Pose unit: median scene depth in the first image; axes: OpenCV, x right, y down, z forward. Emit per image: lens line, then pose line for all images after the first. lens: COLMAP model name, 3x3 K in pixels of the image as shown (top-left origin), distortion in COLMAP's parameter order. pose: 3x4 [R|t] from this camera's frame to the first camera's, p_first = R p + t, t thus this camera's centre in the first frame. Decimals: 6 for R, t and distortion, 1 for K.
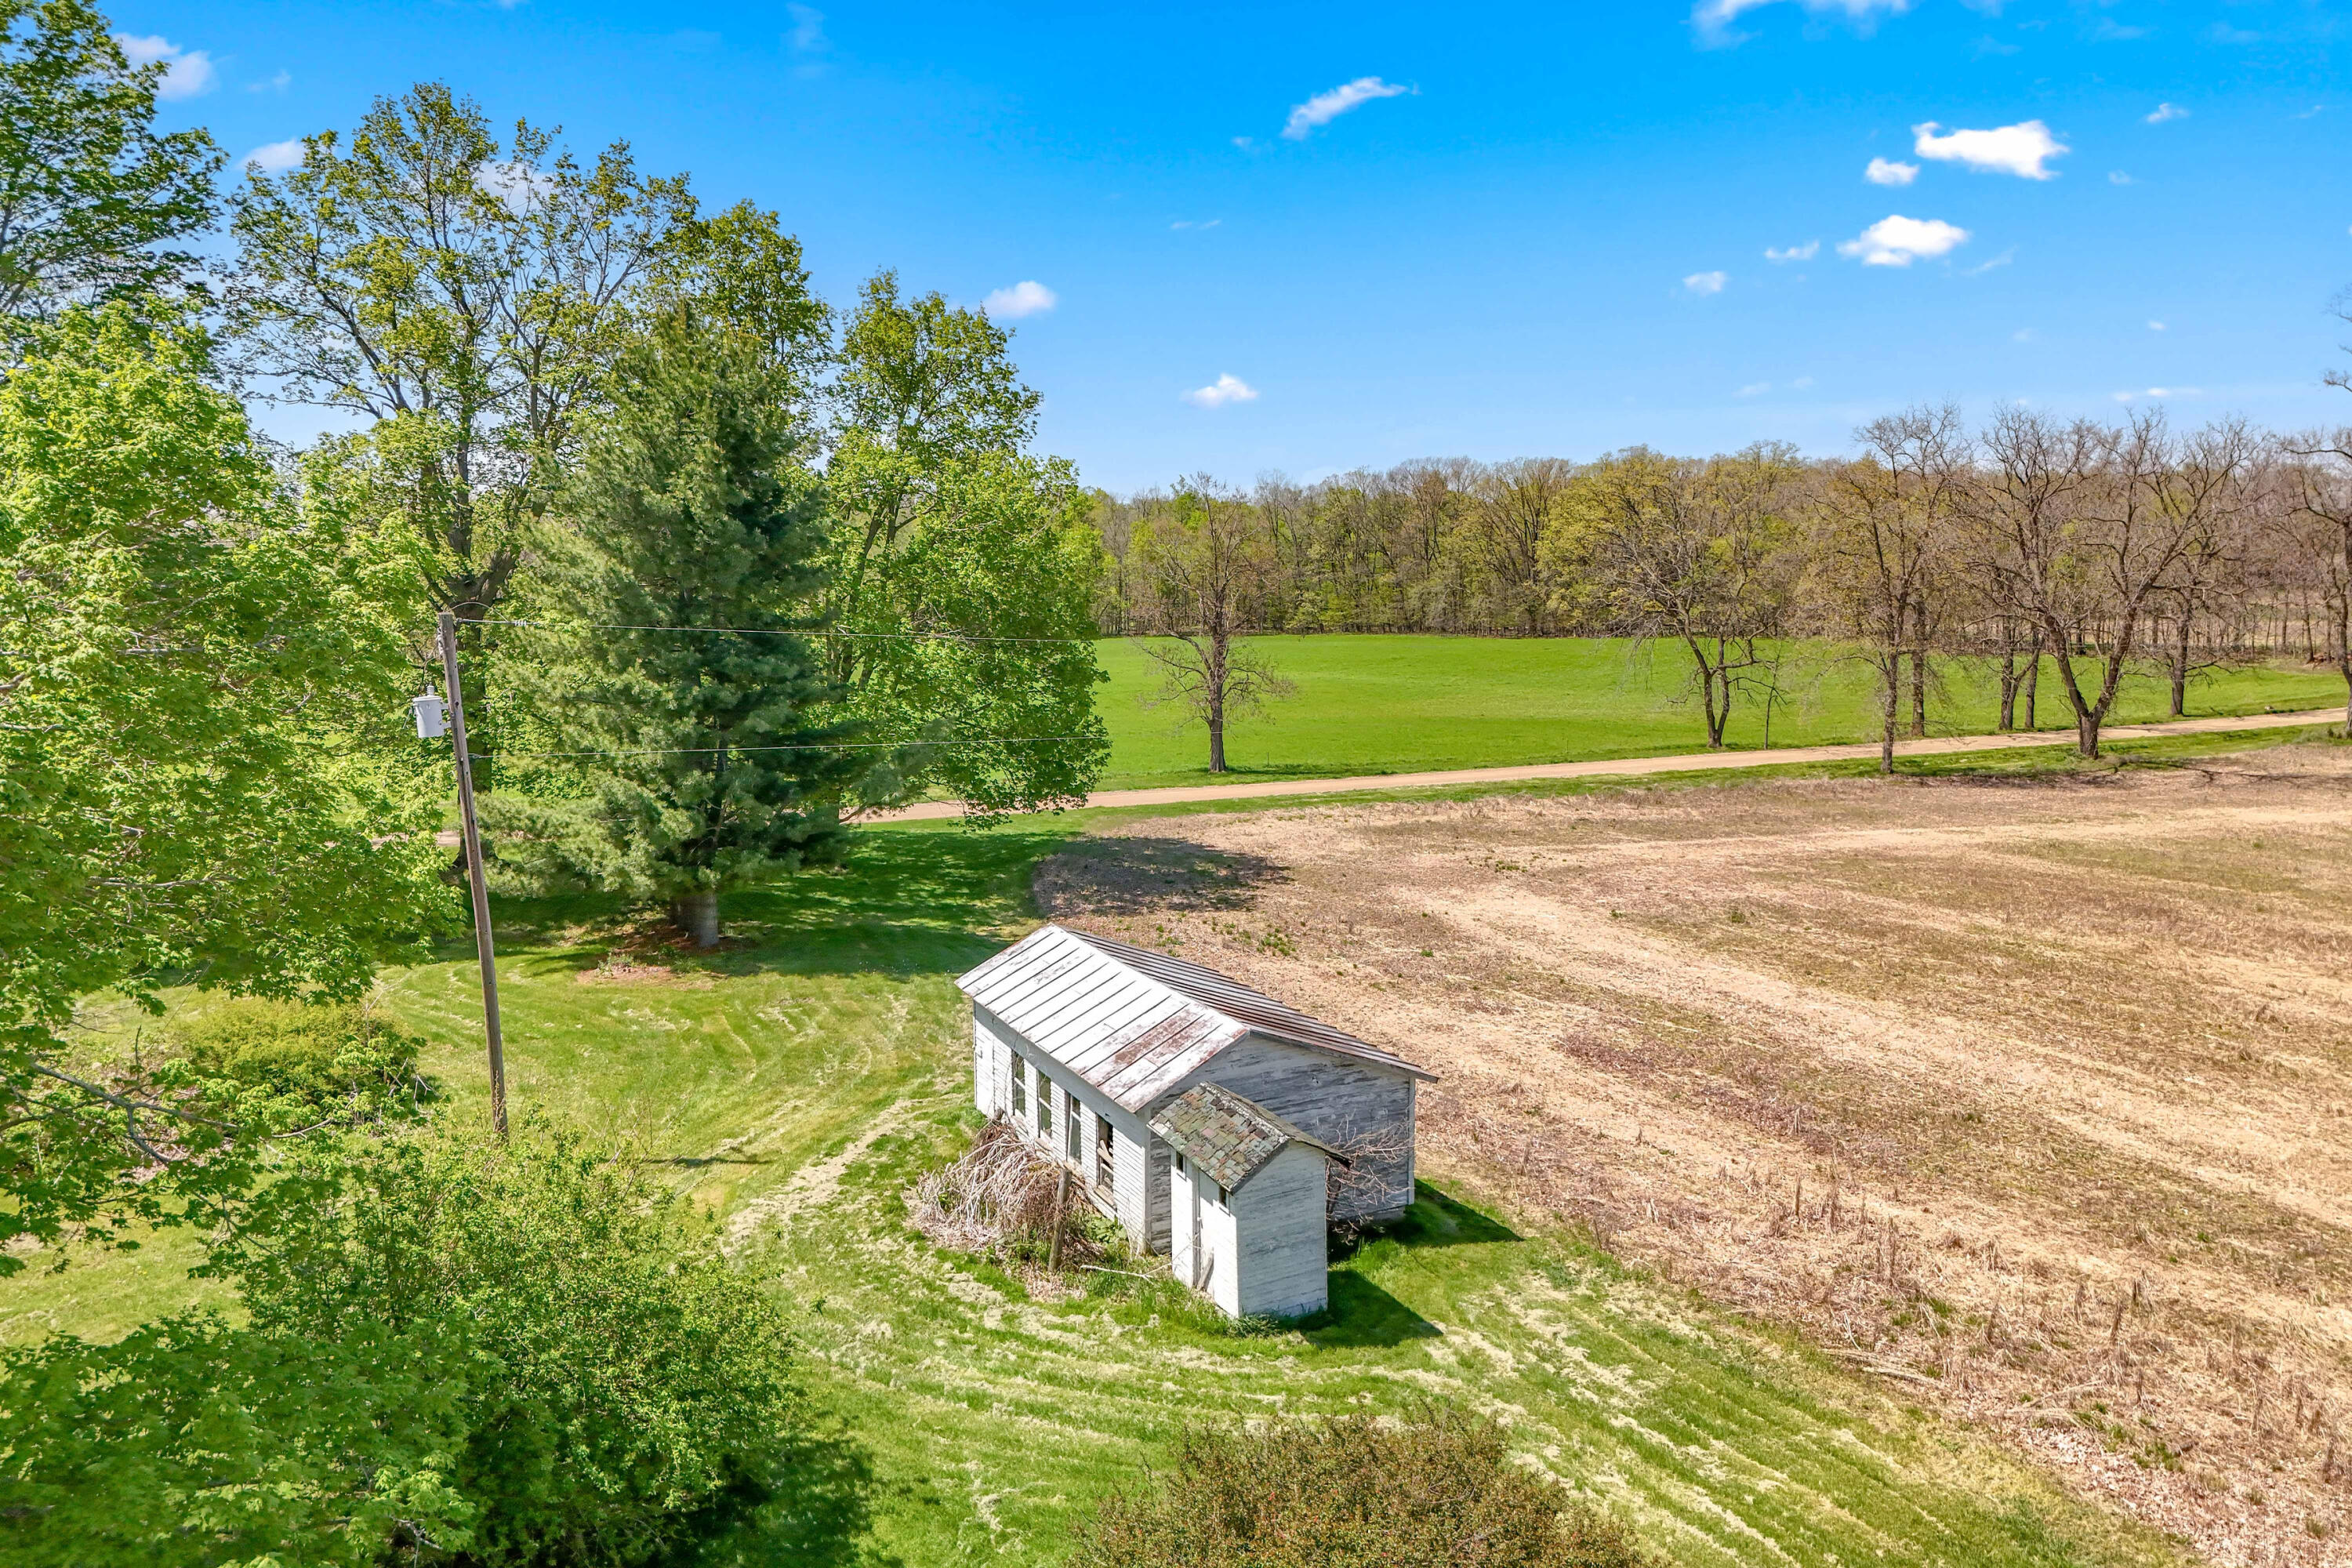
lens RADIAL K [[1733.3, 0, 1182.6], [0, 1733.3, 787.9], [0, 0, 1]] dist [0.072518, -0.060411]
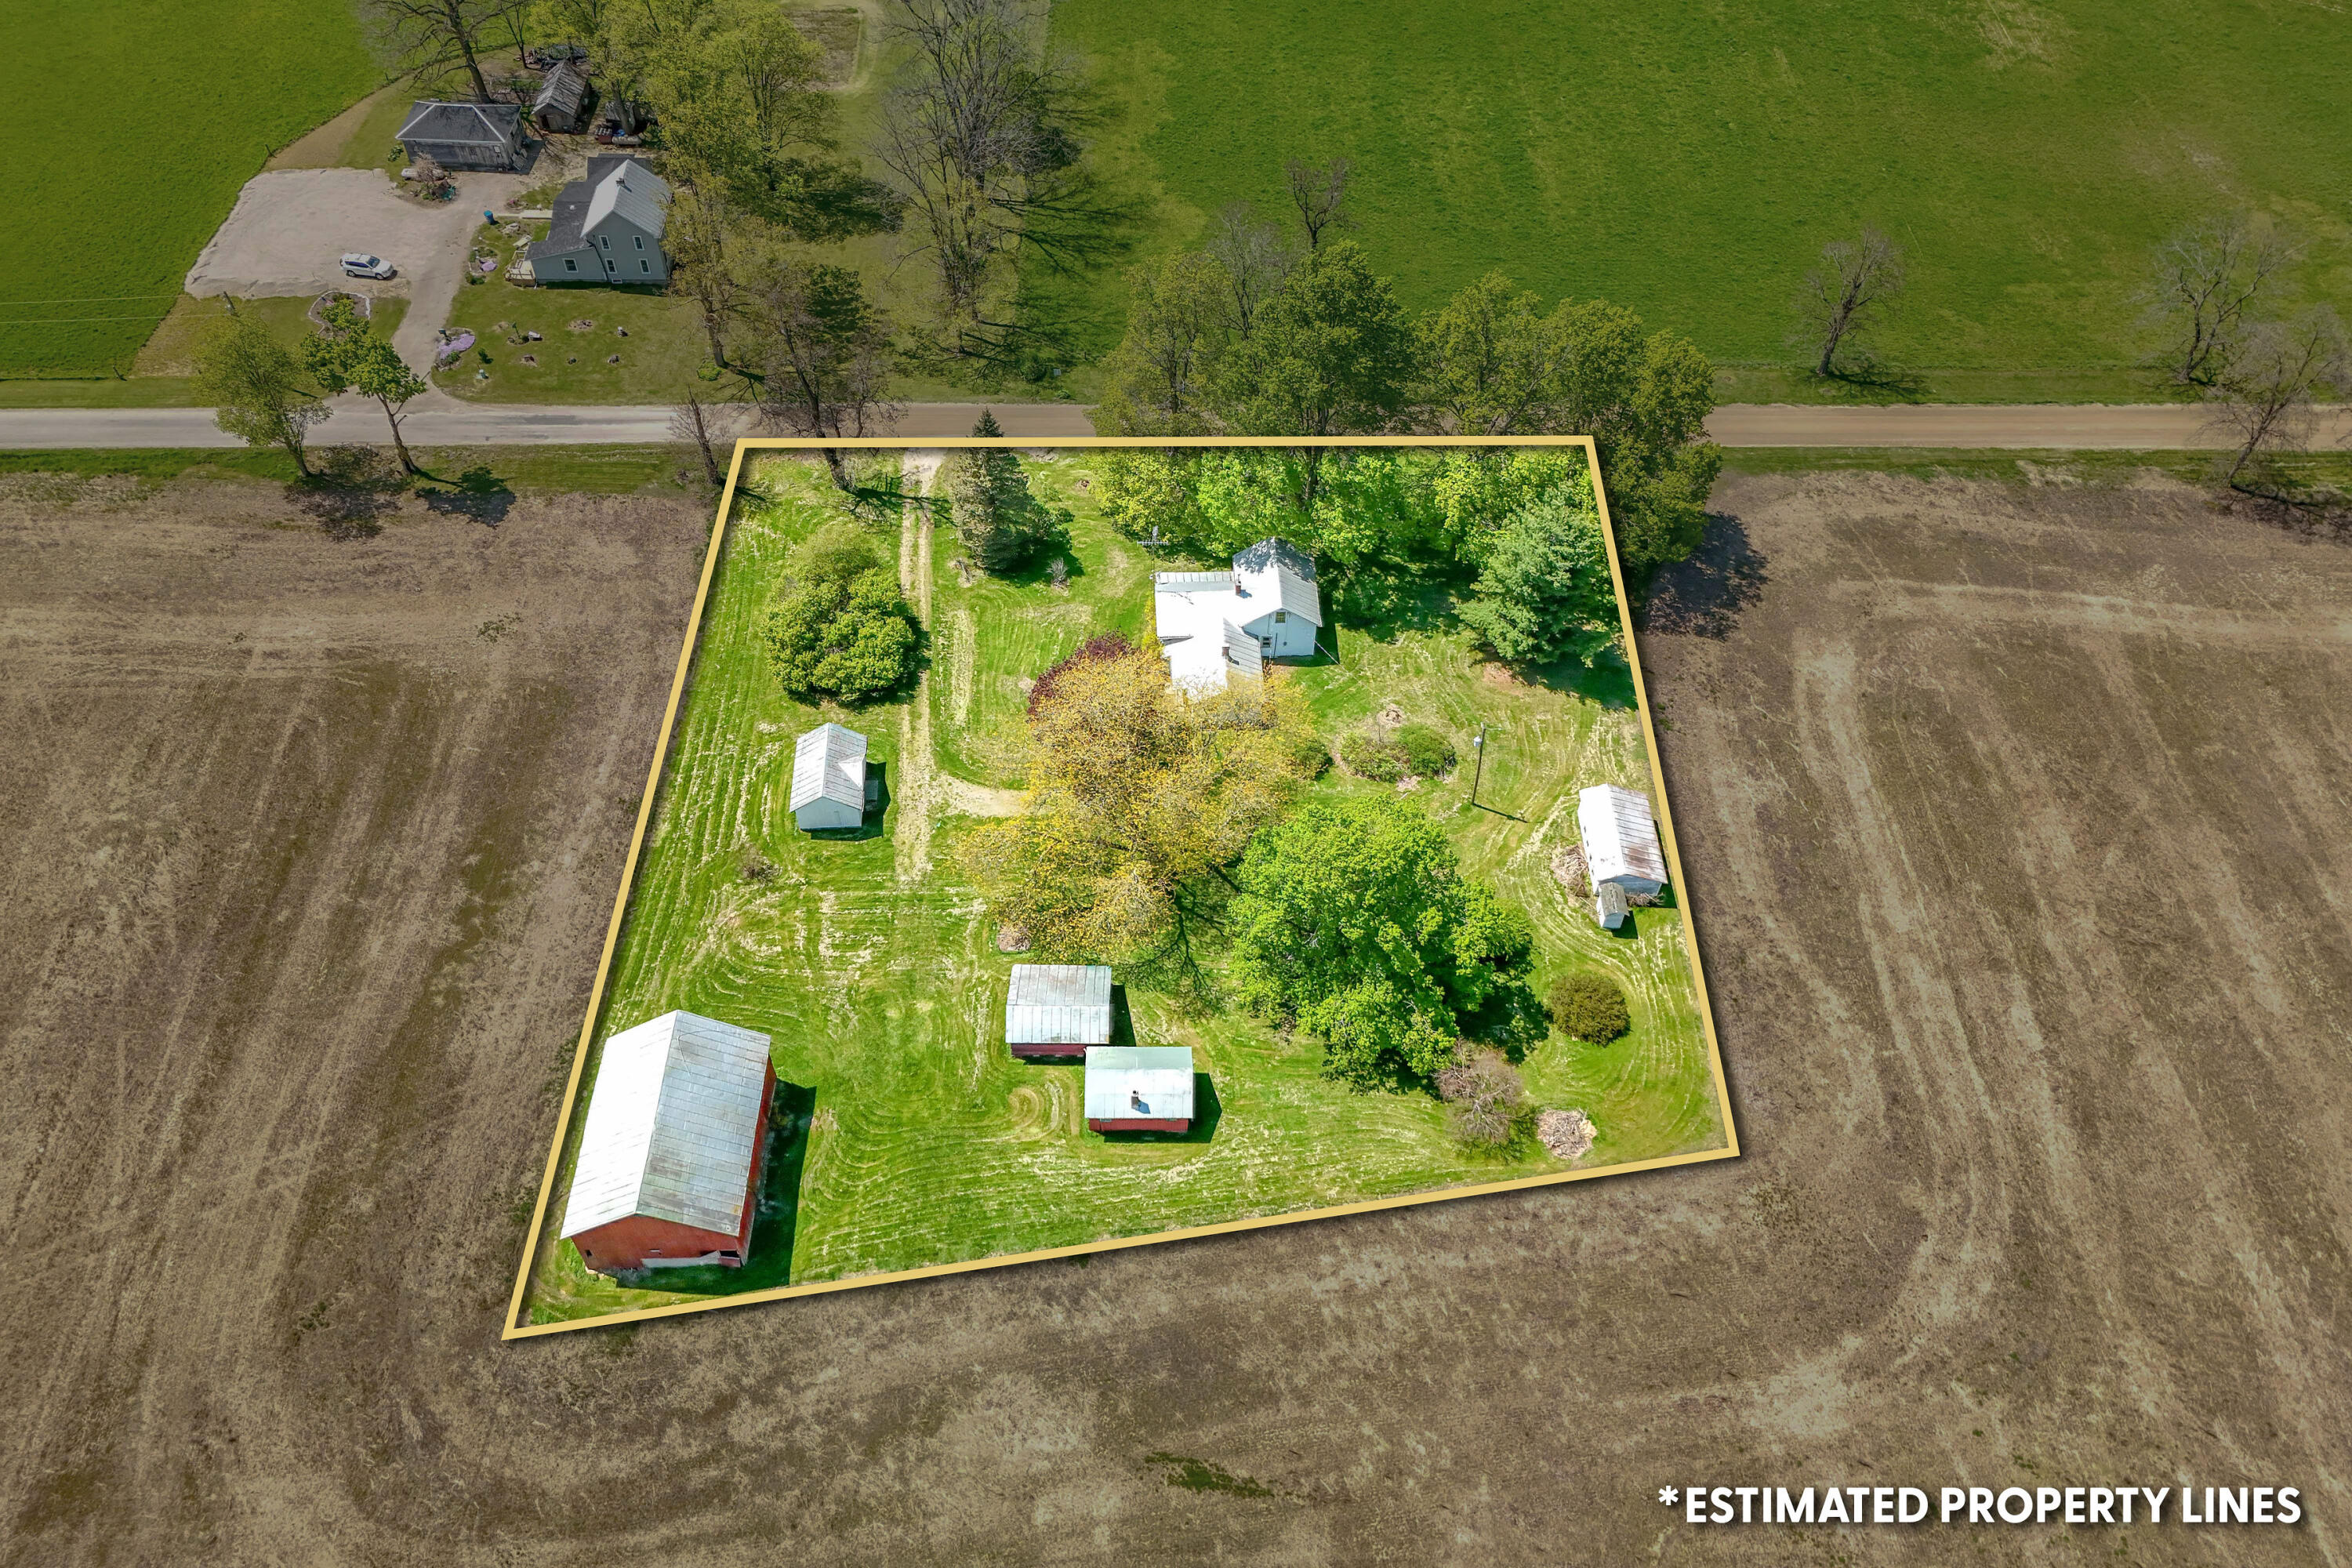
lens RADIAL K [[1753.3, 0, 1184.4], [0, 1753.3, 715.2], [0, 0, 1]] dist [0.065554, -0.041992]
pose [[0.907812, 0.335859, -0.251151, 0.002805], [-0.081466, 0.728685, 0.679986, -2.230630], [0.411390, -0.596839, 0.688870, -1.730435]]
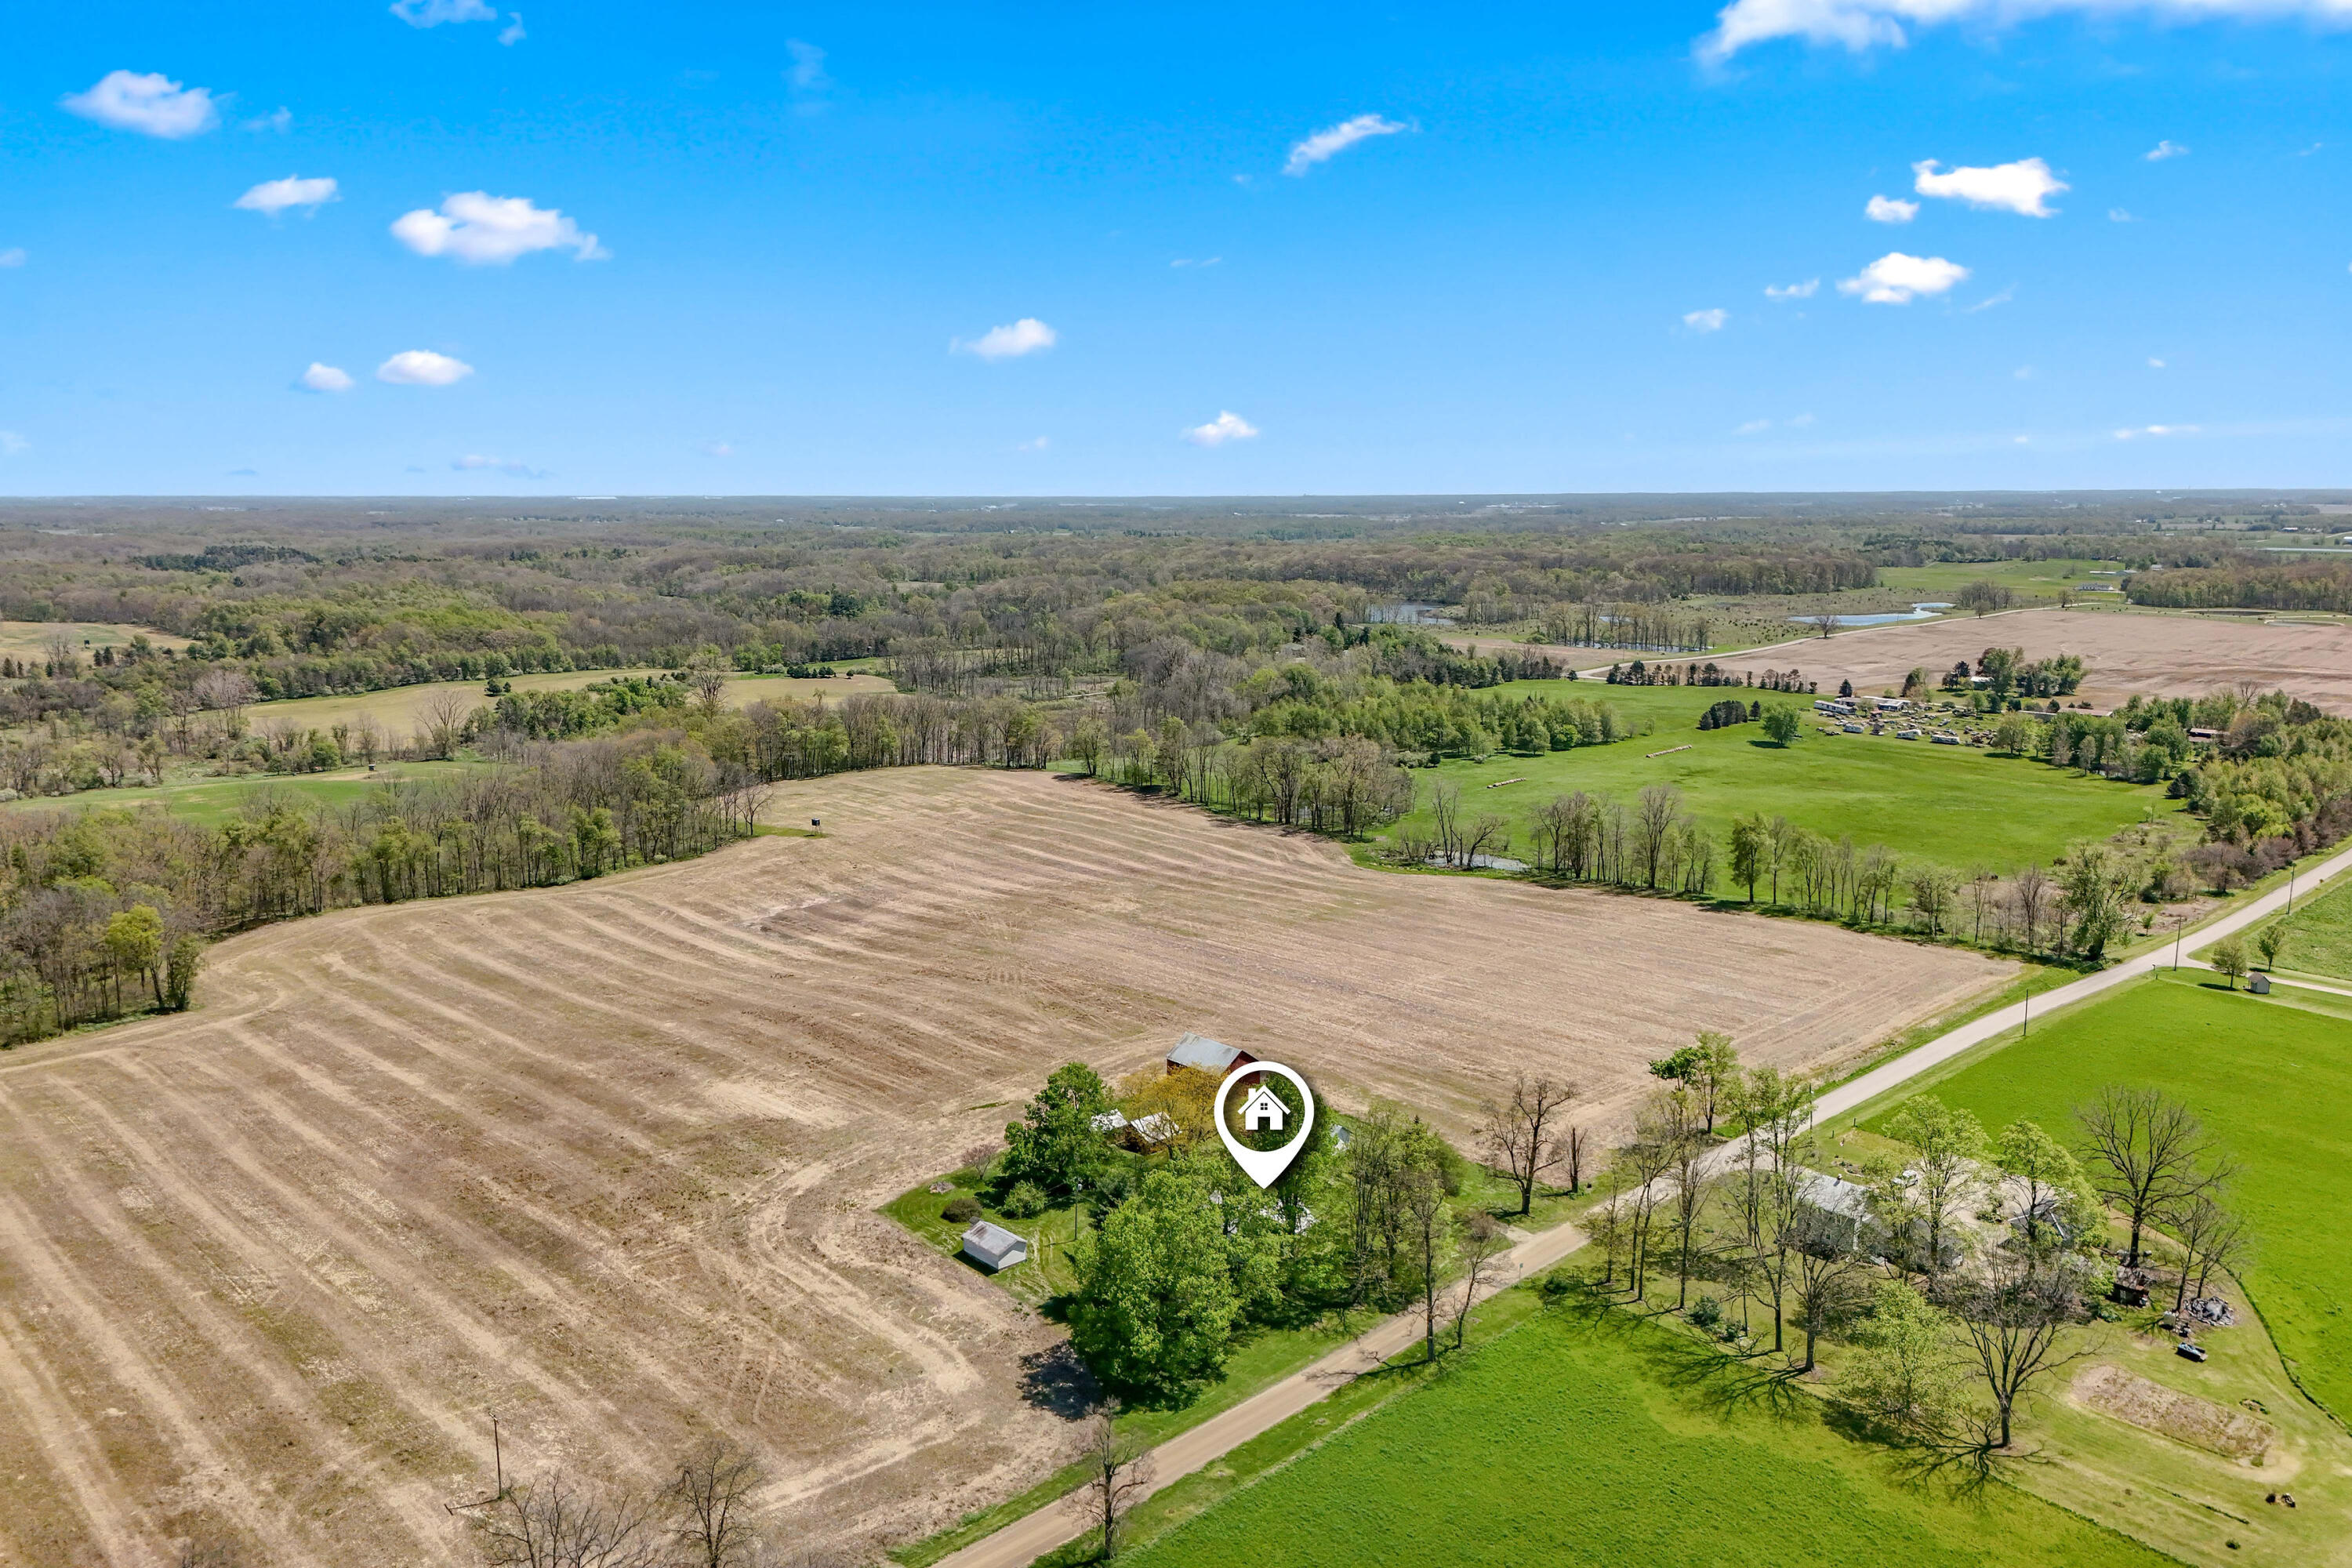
lens RADIAL K [[1733.3, 0, 1182.6], [0, 1733.3, 787.9], [0, 0, 1]] dist [0.072518, -0.060411]
pose [[-0.954512, 0.064968, -0.291009, 0.995264], [-0.024345, 0.955735, 0.293219, -3.071098], [0.297177, 0.286966, -0.910679, 5.804975]]
